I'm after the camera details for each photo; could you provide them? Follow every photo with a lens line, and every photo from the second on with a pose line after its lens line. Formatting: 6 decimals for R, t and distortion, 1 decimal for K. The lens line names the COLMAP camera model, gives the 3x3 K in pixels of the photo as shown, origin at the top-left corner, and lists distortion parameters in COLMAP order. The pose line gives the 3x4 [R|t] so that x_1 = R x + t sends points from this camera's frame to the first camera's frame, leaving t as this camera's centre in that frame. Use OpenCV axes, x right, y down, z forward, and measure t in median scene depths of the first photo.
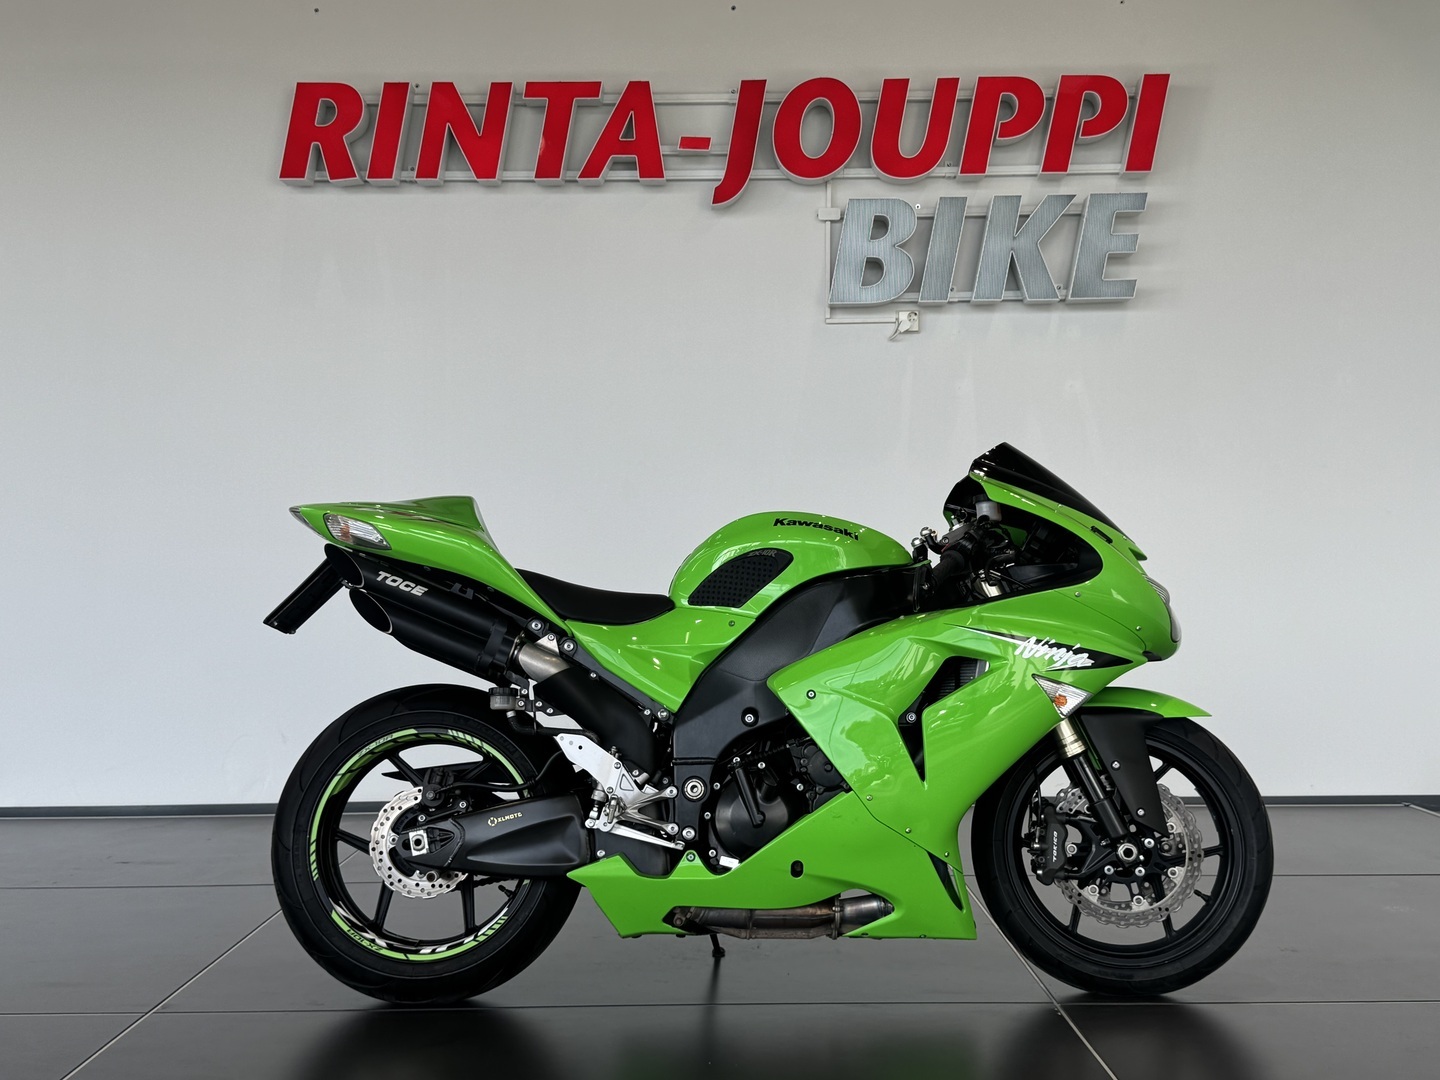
lens RADIAL K [[1540.5, 0, 720.0], [0, 1540.5, 540.0], [0, 0, 1]] dist [0.153570, -0.001519]
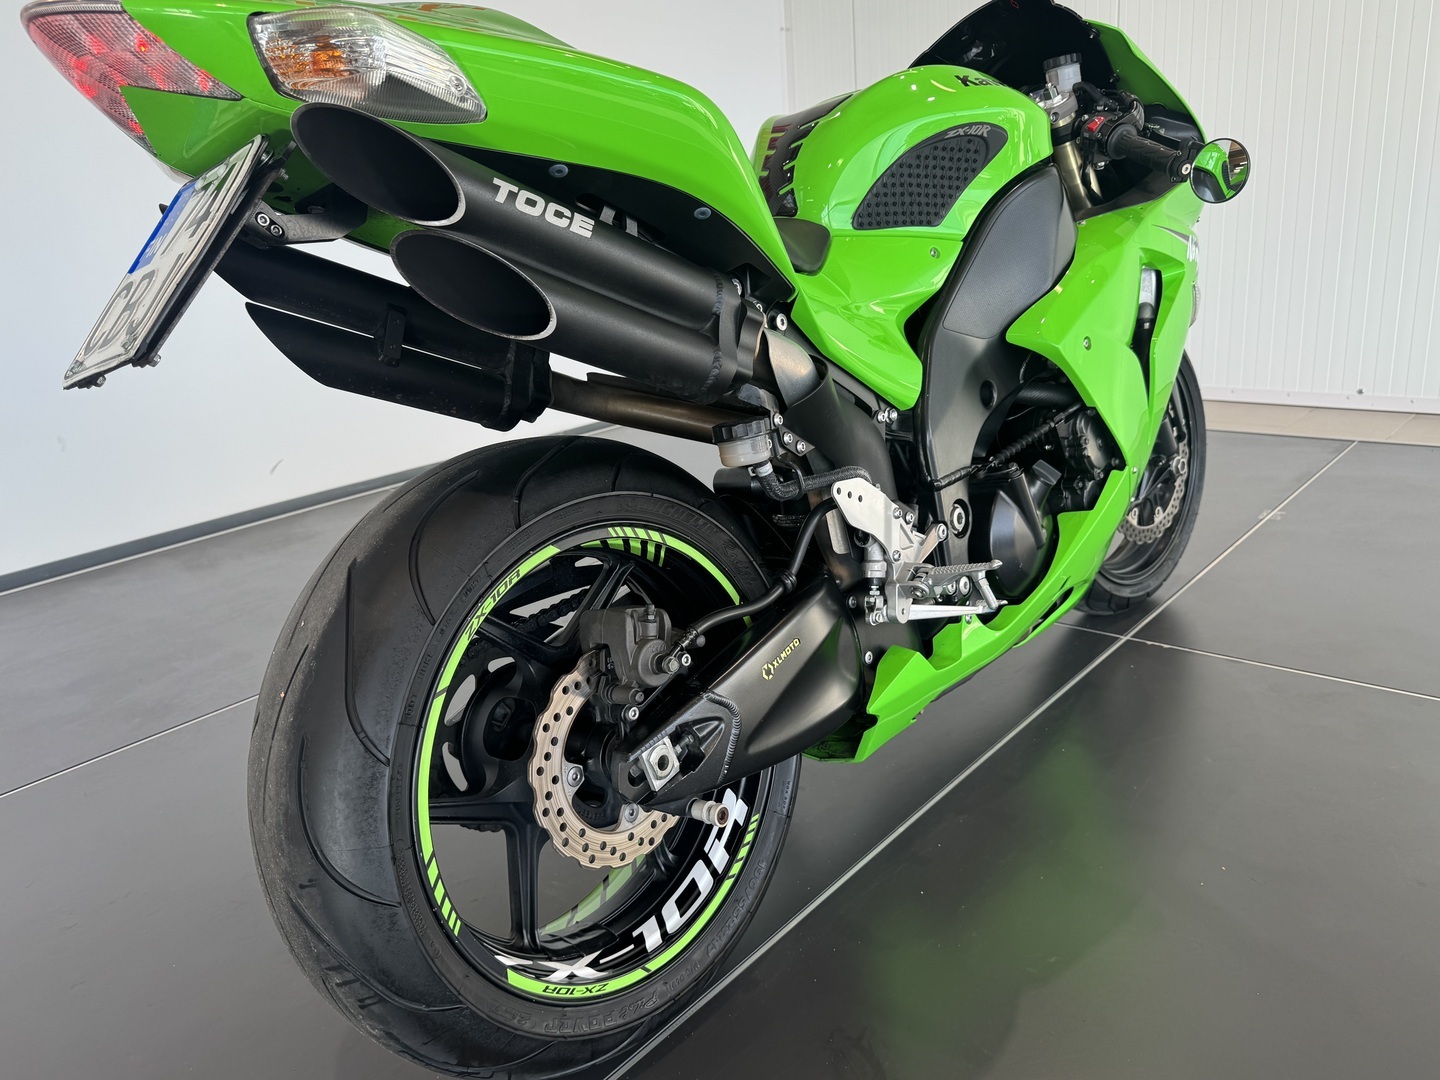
lens RADIAL K [[1076.5, 0, 720.0], [0, 1076.5, 540.0], [0, 0, 1]] dist [0.157385, -0.223592]
pose [[0.654859, -0.263285, 0.708407, -0.397980], [0.060808, 0.952672, 0.297857, 0.028032], [-0.753300, -0.151978, 0.639876, 0.770550]]
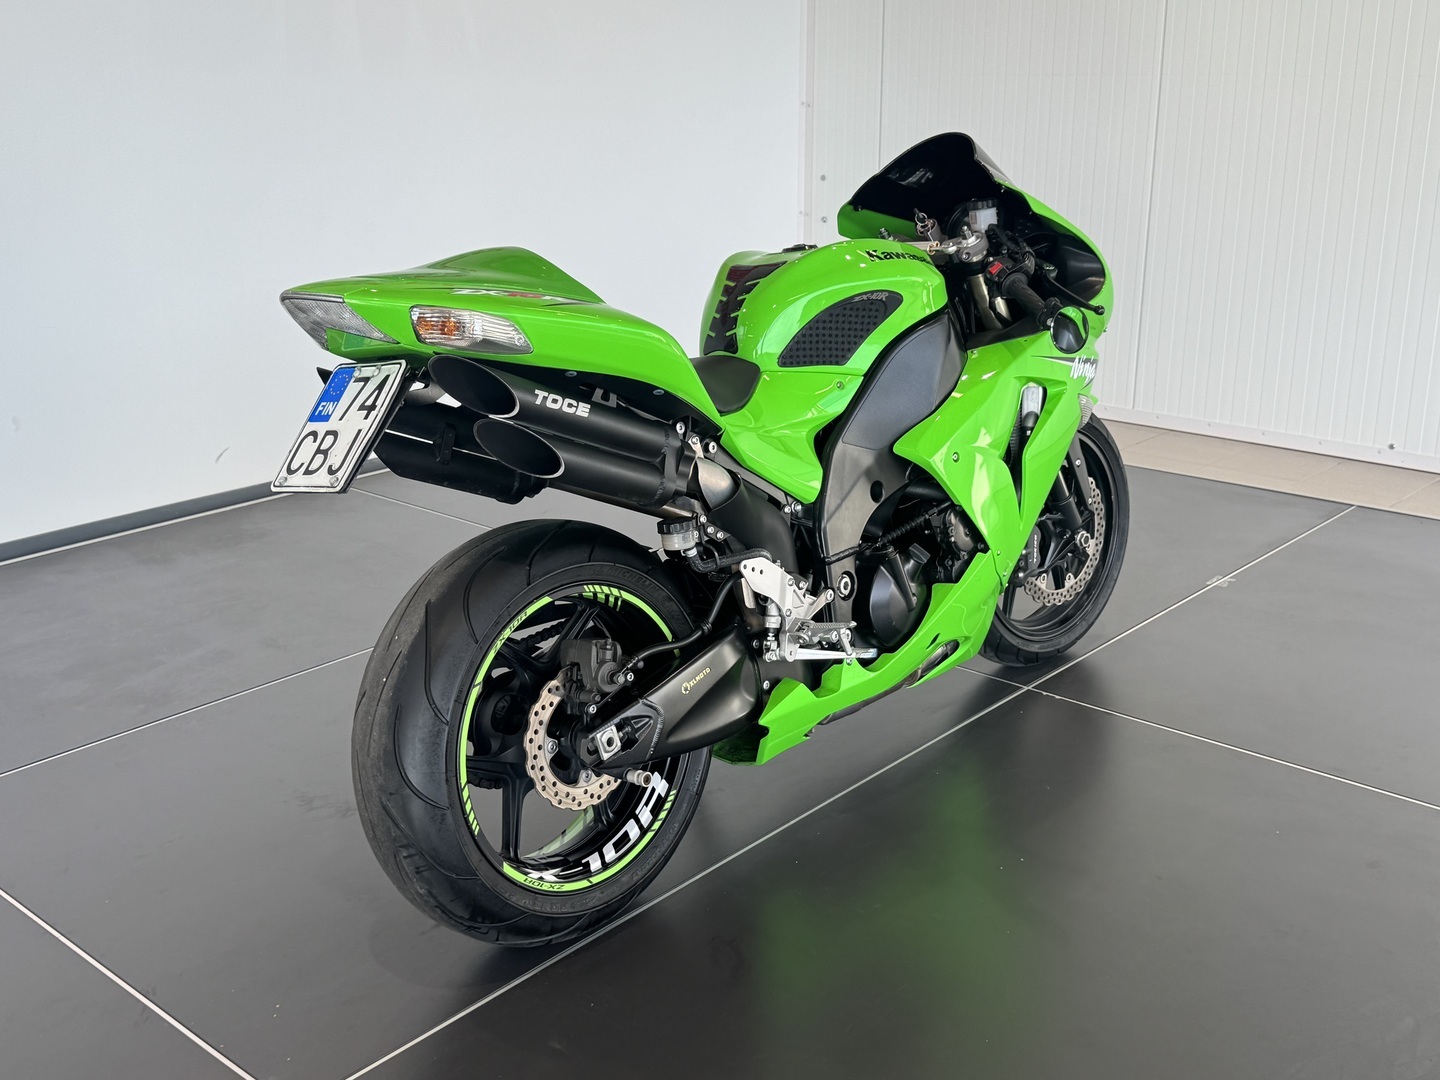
lens RADIAL K [[1540.5, 0, 720.0], [0, 1540.5, 540.0], [0, 0, 1]] dist [0.153570, -0.001519]
pose [[0.668626, -0.224215, 0.708990, -0.651898], [-0.003204, 0.952580, 0.304271, -0.121012], [-0.743592, -0.205715, 0.636201, 0.504287]]
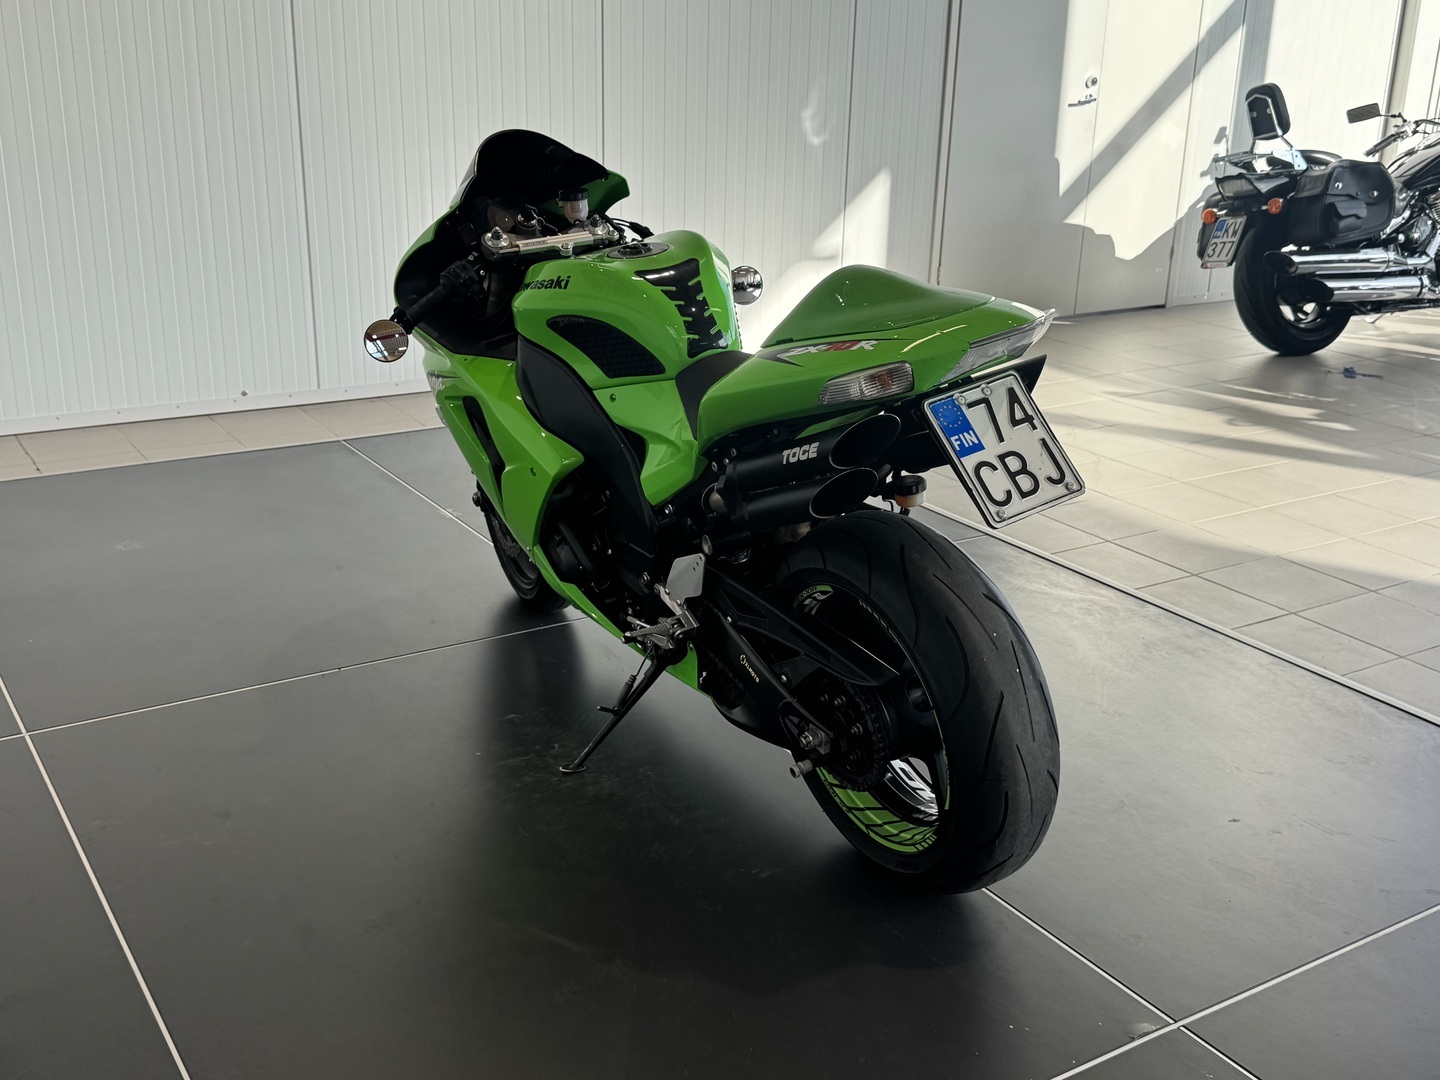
lens RADIAL K [[1540.5, 0, 720.0], [0, 1540.5, 540.0], [0, 0, 1]] dist [0.153570, -0.001519]
pose [[-0.533168, -0.281637, 0.797755, -0.772452], [-0.024531, 0.947712, 0.318182, -0.141561], [-0.845653, 0.150075, -0.512199, 1.528319]]
